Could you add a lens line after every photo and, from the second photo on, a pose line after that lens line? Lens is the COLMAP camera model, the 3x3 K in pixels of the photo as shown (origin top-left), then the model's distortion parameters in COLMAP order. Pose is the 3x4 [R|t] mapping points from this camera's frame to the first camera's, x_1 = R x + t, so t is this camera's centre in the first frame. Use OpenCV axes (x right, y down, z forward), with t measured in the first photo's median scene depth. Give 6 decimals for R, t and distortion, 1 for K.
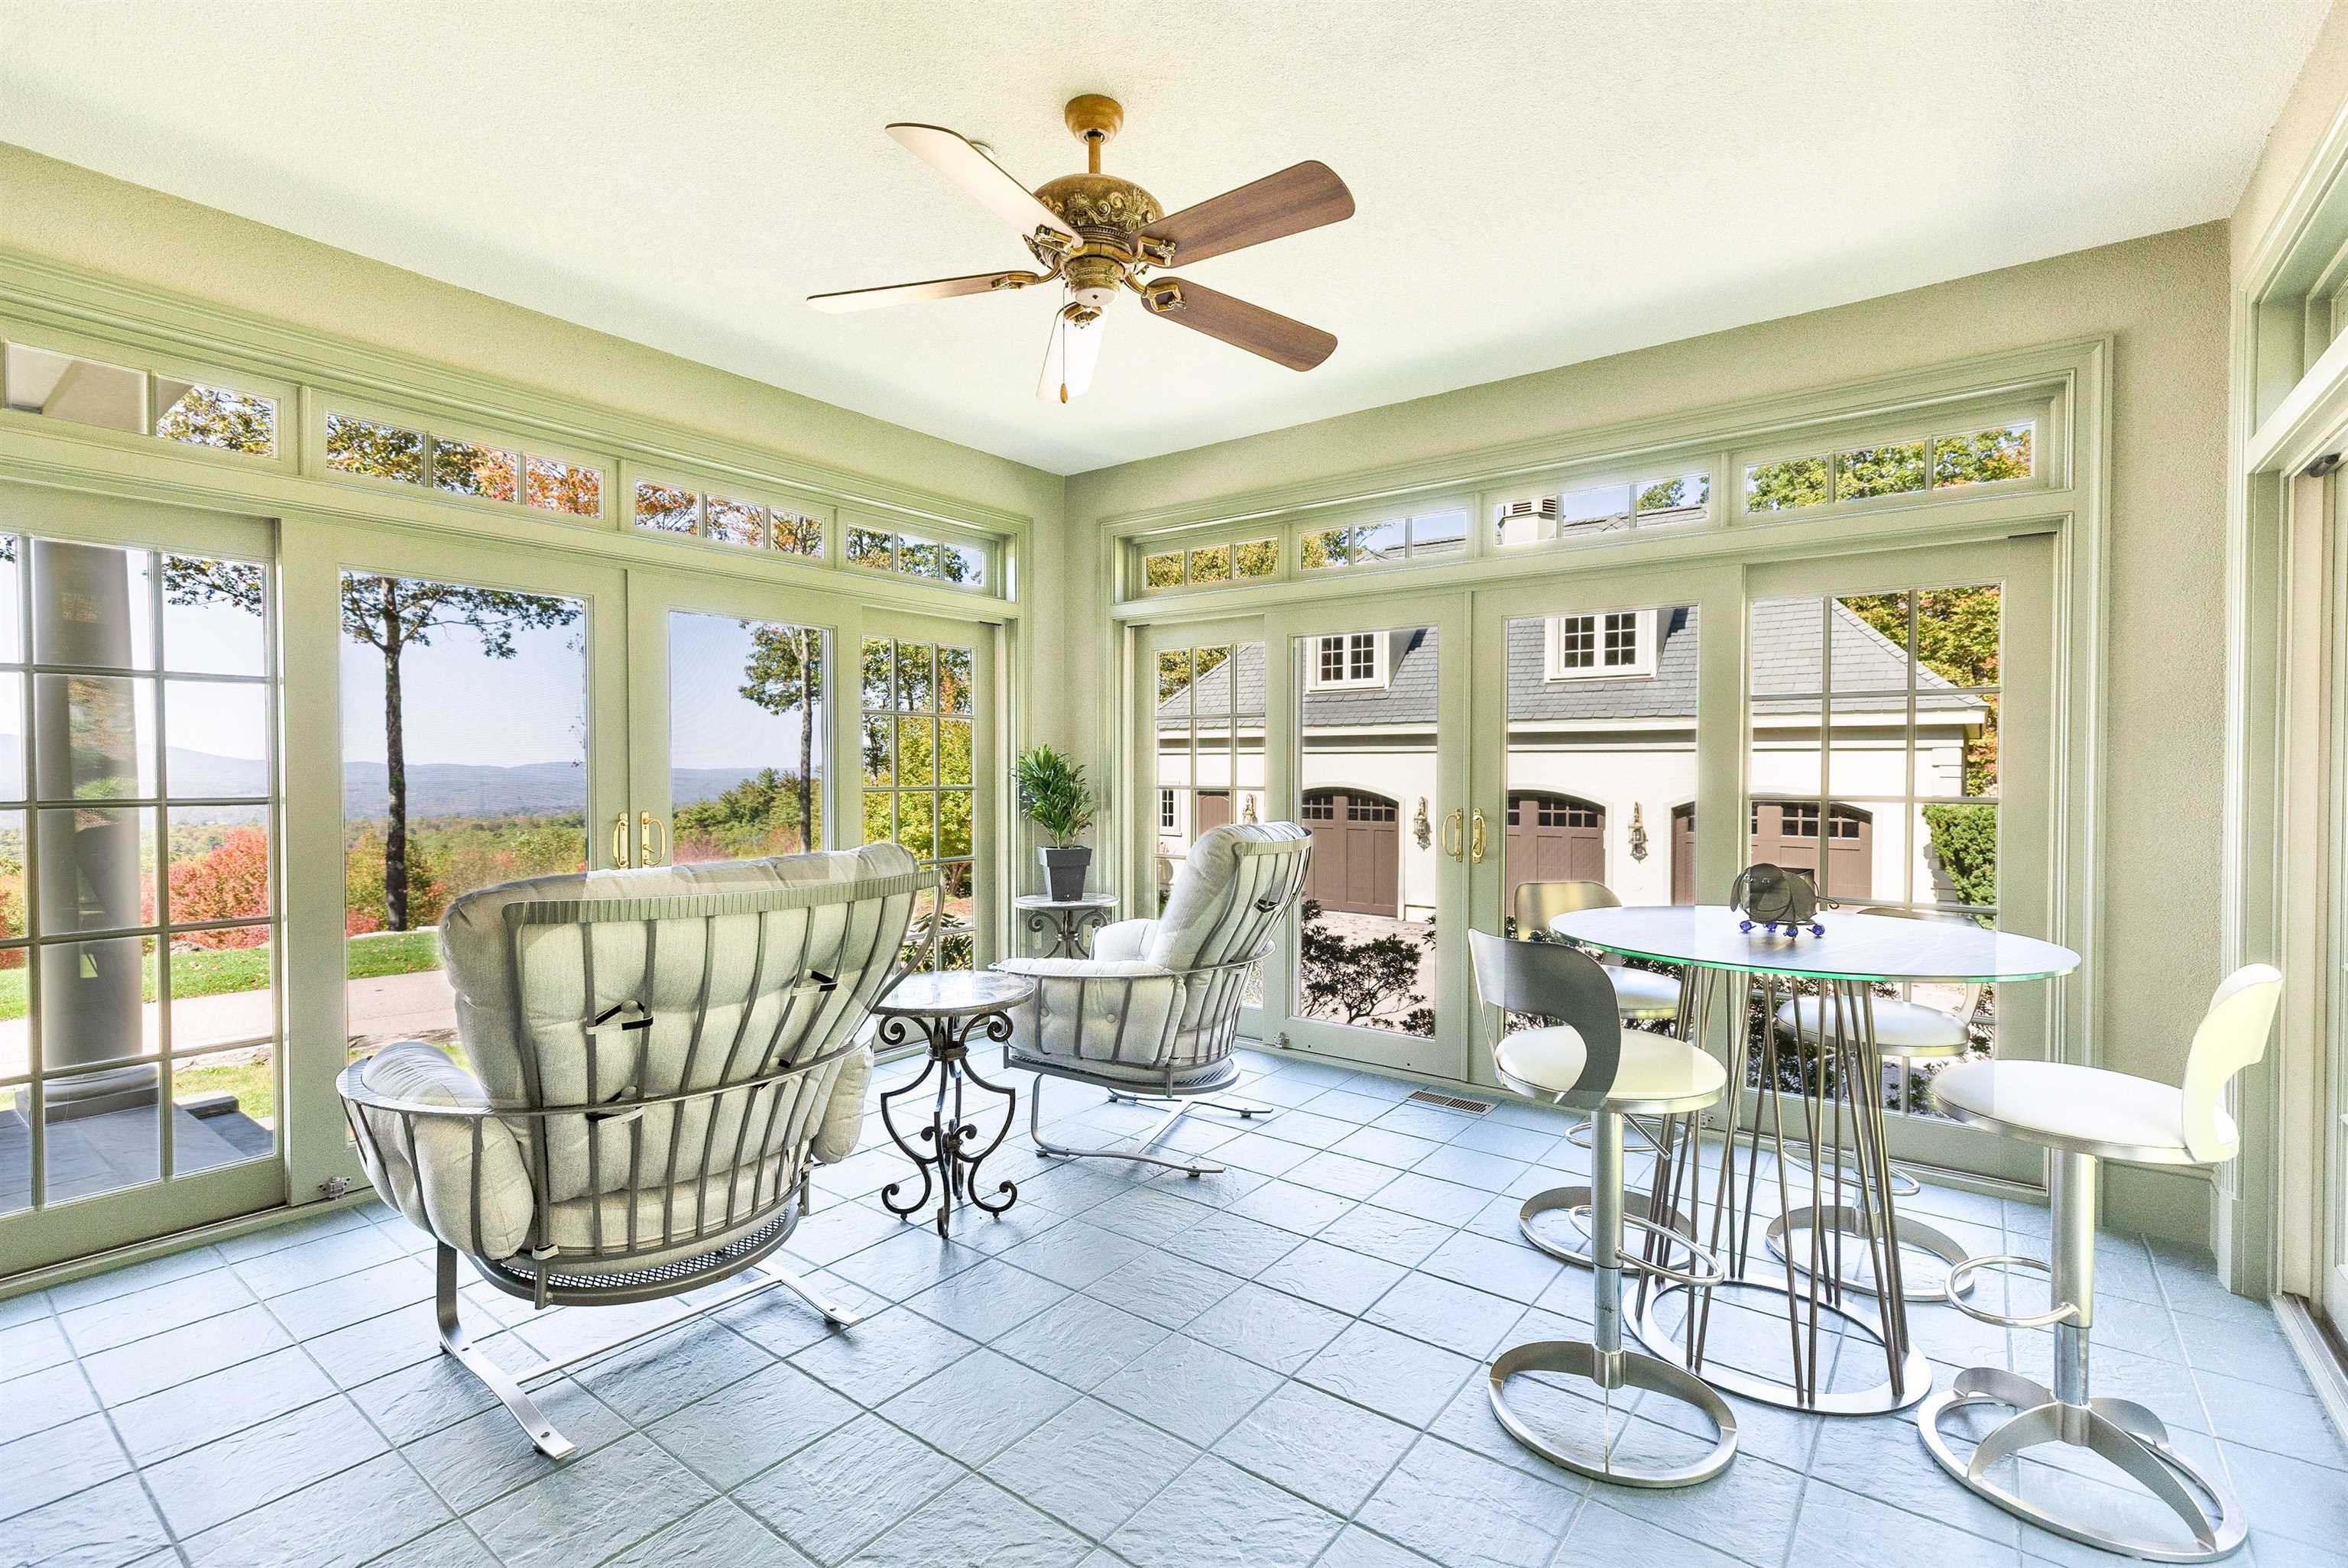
lens RADIAL K [[1074.8, 0, 1169.3], [0, 1074.8, 793.7], [0, 0, 1]] dist [-0.011073, 0.000059]
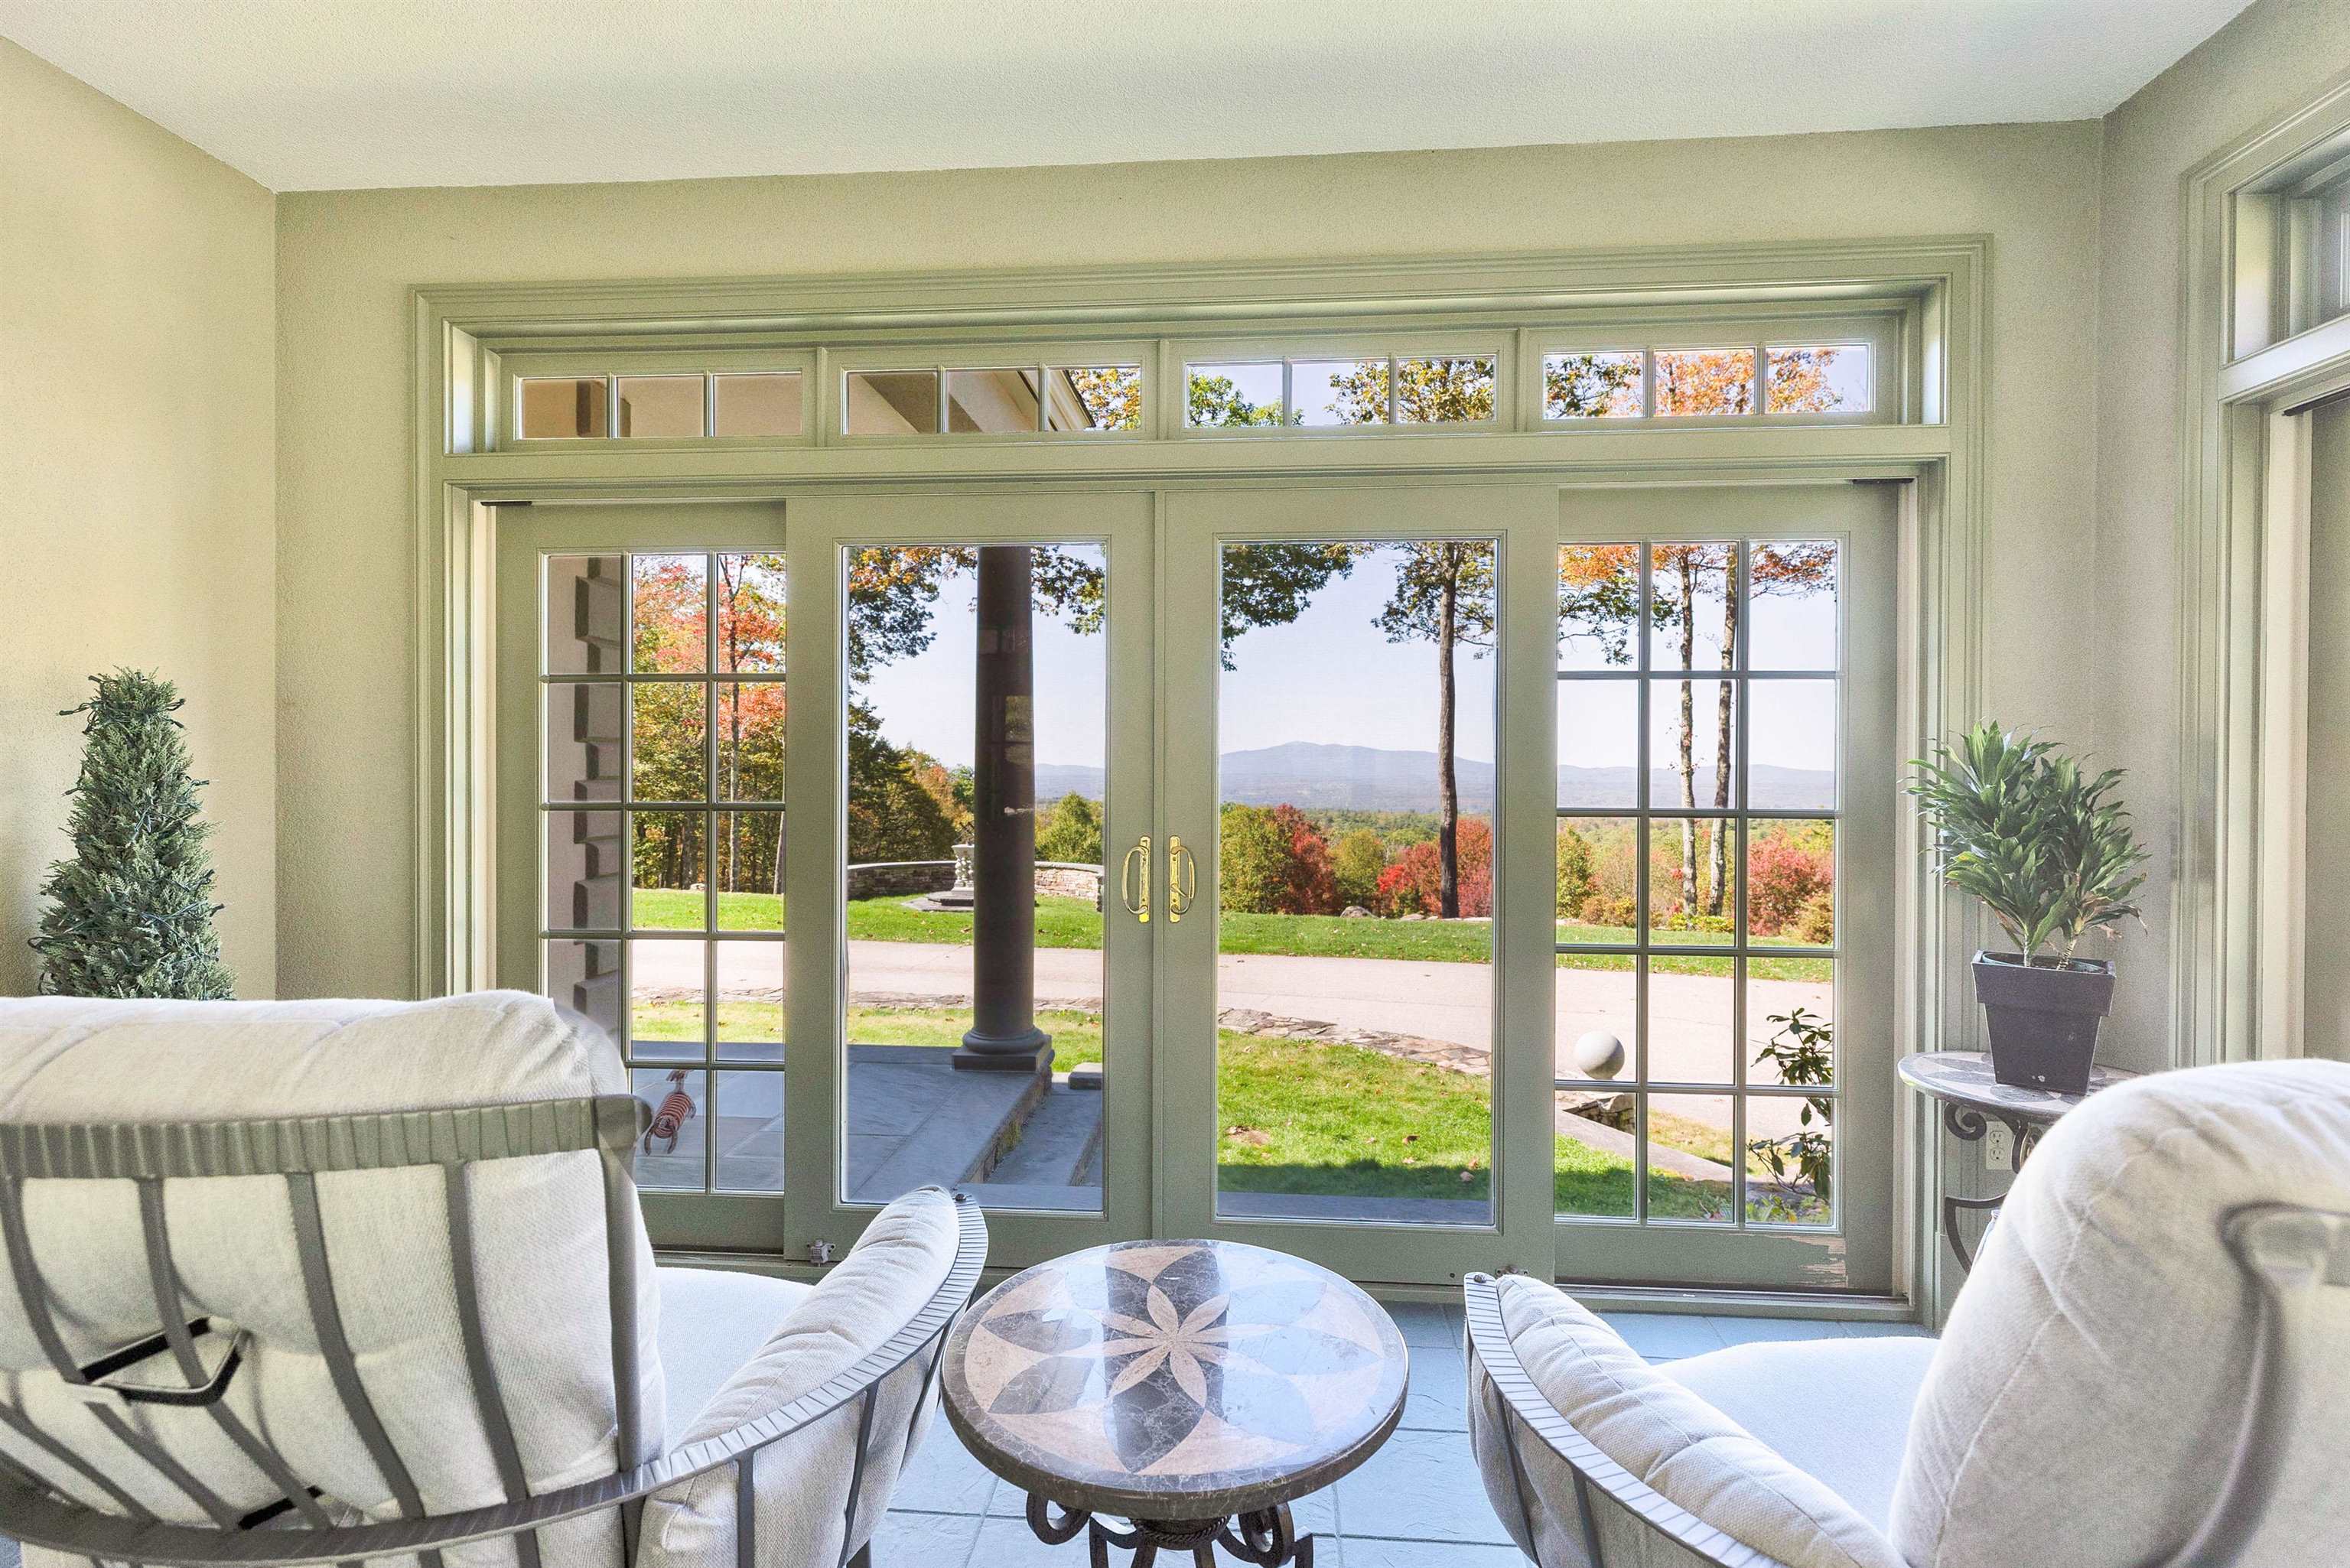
lens RADIAL K [[1075.8, 0, 1174.0], [0, 1075.8, 795.3], [0, 0, 1]] dist [-0.011073, 0.000059]
pose [[0.549725, 0.018939, -0.835131, 0.067407], [-0.019441, 0.999762, 0.009876, -0.012476], [0.835120, 0.010807, 0.549962, 0.458274]]
